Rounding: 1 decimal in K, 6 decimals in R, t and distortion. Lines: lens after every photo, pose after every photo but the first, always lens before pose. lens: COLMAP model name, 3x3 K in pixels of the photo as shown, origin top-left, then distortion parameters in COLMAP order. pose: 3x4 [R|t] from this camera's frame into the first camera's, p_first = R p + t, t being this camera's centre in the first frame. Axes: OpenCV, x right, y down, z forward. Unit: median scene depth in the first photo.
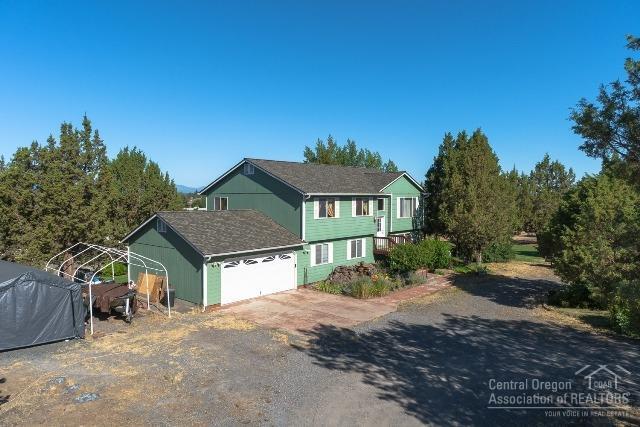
lens RADIAL K [[432.4, 0, 320.0], [0, 432.4, 213.5], [0, 0, 1]] dist [0.001184, 0.000473]
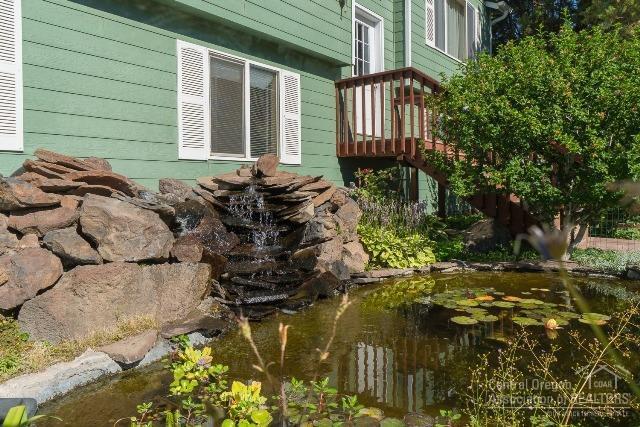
lens RADIAL K [[432.4, 0, 320.0], [0, 432.4, 213.5], [0, 0, 1]] dist [0.001184, 0.000473]
pose [[0.997271, -0.013062, 0.072663, 0.106093], [0.012296, 0.999864, 0.010980, 0.128402], [-0.072796, -0.010056, 0.997296, 0.847706]]
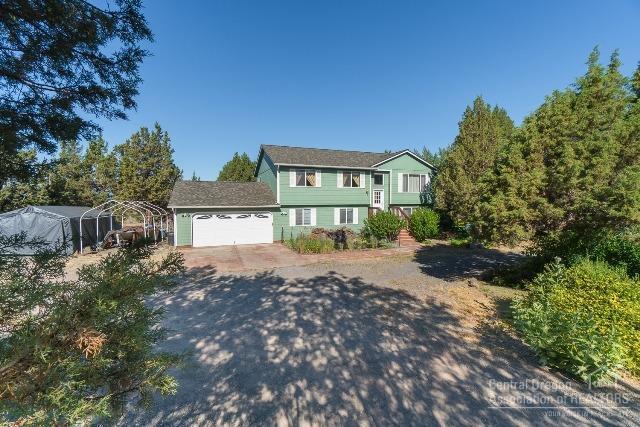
lens RADIAL K [[277.3, 0, 319.4], [0, 277.3, 202.6], [0, 0, 1]] dist [-0.000402, -0.000022]
pose [[0.885321, 0.001293, -0.464979, 0.377640], [-0.019288, 0.999238, -0.033946, 0.074864], [0.464581, 0.039021, 0.884671, 0.329396]]
